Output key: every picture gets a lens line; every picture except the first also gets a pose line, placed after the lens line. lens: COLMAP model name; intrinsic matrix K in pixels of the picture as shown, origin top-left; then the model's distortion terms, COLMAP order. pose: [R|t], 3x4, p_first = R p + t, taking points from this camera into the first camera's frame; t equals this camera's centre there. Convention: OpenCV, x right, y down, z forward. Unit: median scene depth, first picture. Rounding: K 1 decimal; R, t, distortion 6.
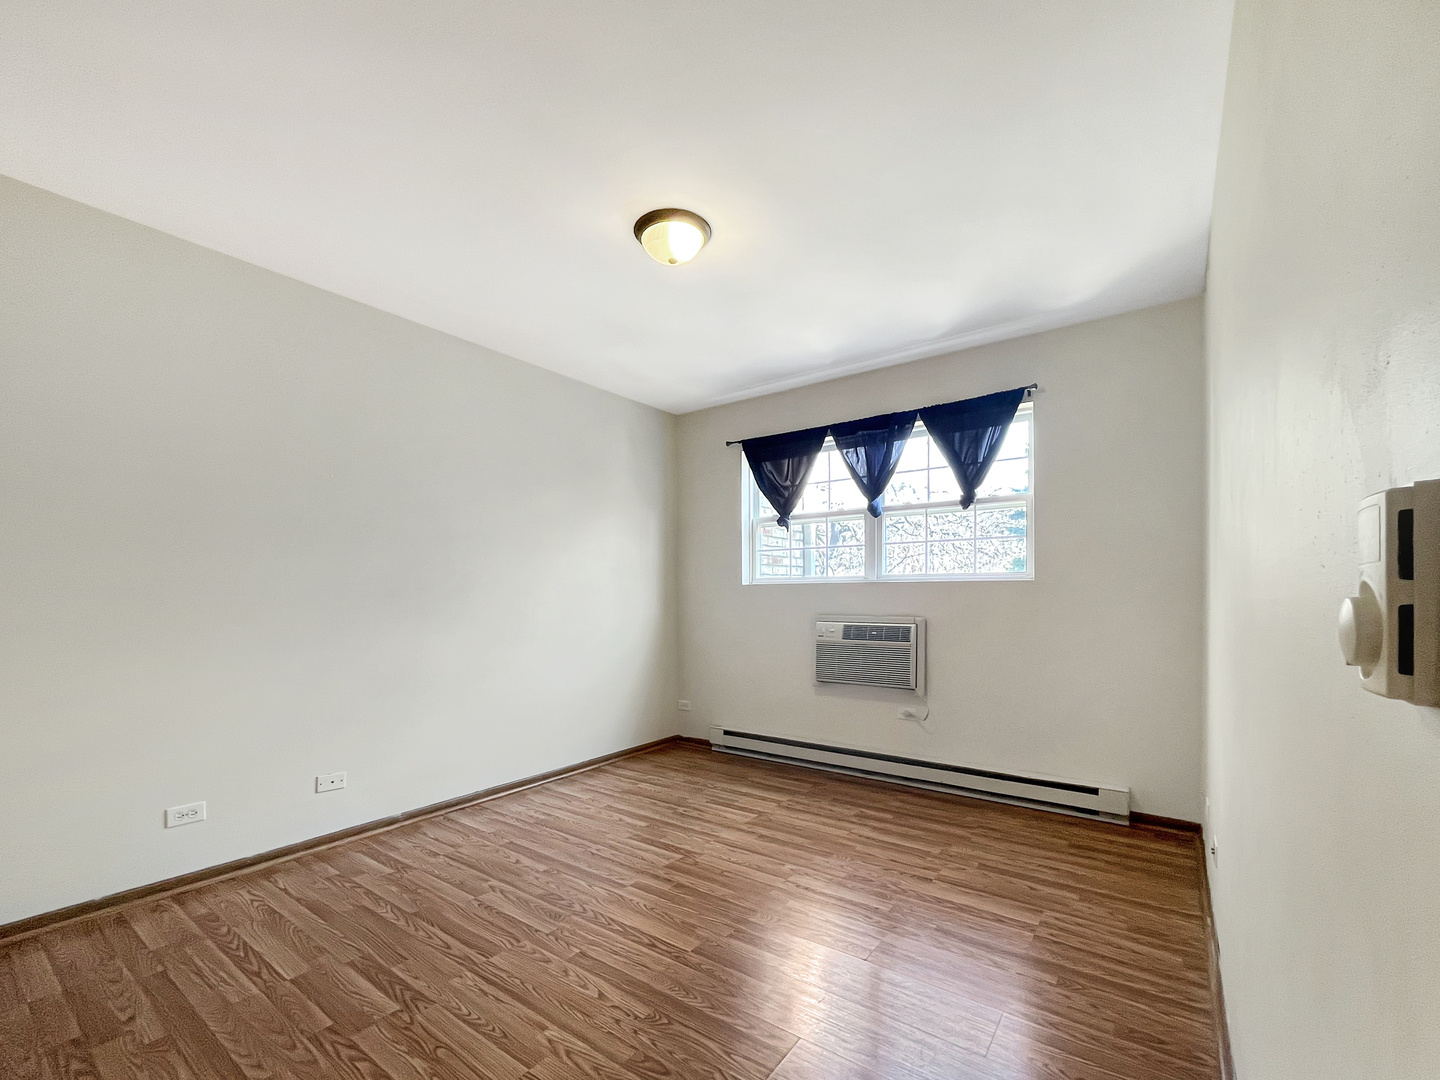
lens RADIAL K [[588.0, 0, 695.6], [0, 588.0, 577.7], [0, 0, 1]] dist [0.001415, 0.000427]
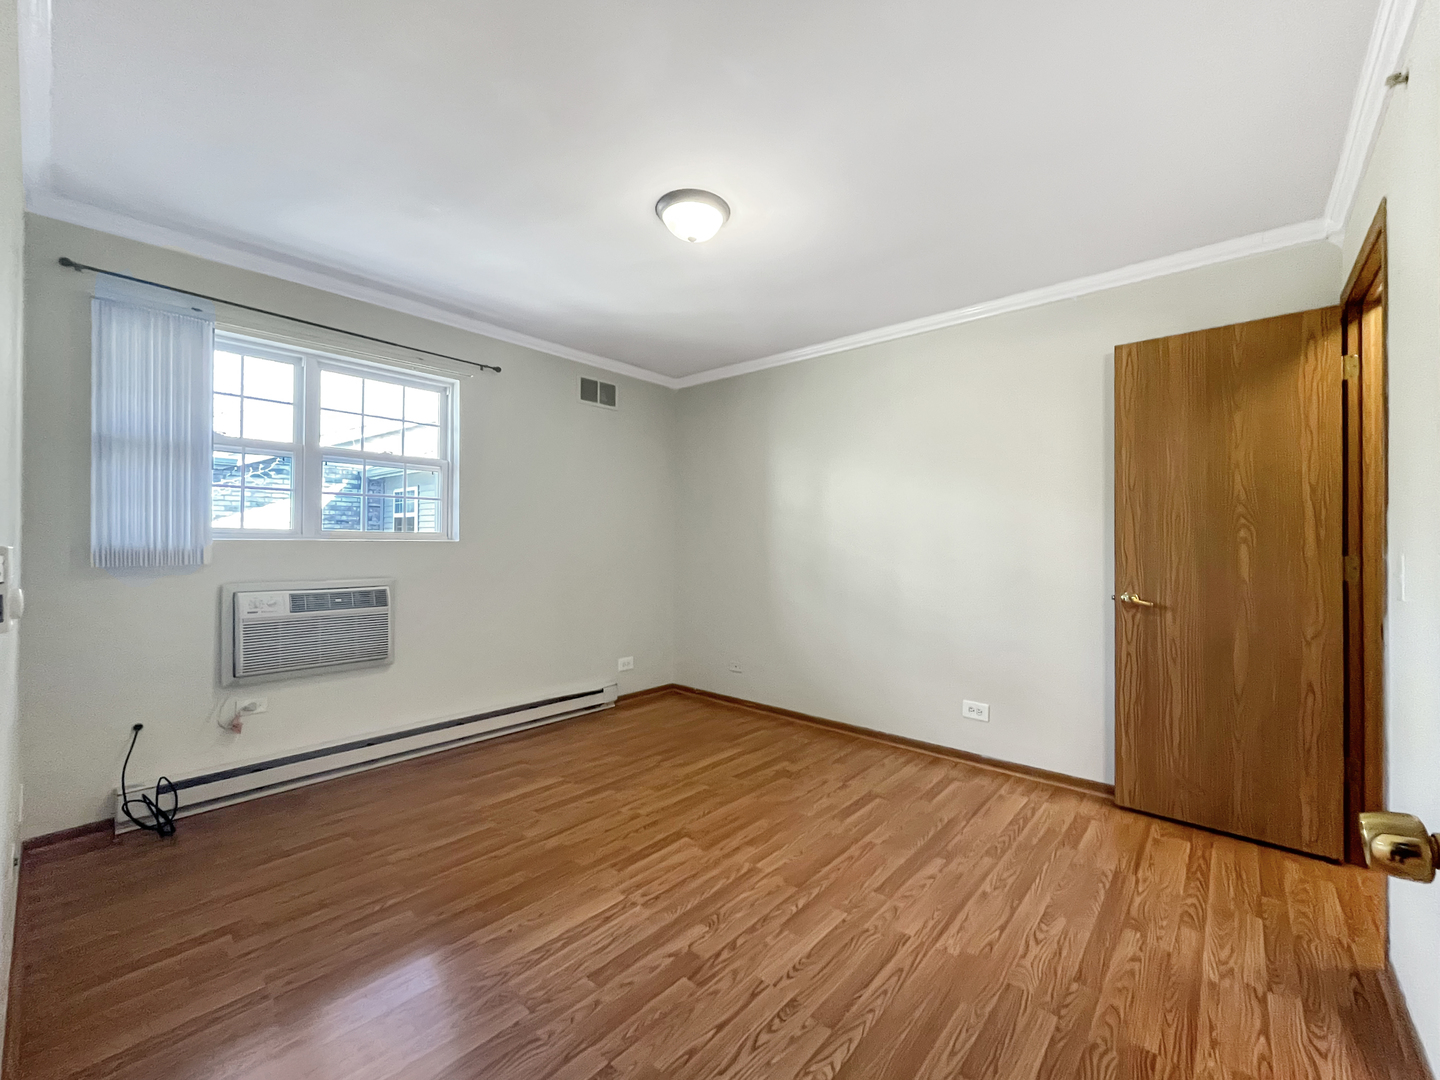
lens RADIAL K [[588.0, 0, 721.2], [0, 588.0, 536.1], [0, 0, 1]] dist [0.001415, 0.000427]
pose [[0.102765, 0.006968, 0.994681, -1.193053], [-0.022957, 0.999726, -0.004631, -0.004796], [-0.994441, -0.022359, 0.102897, 1.075595]]
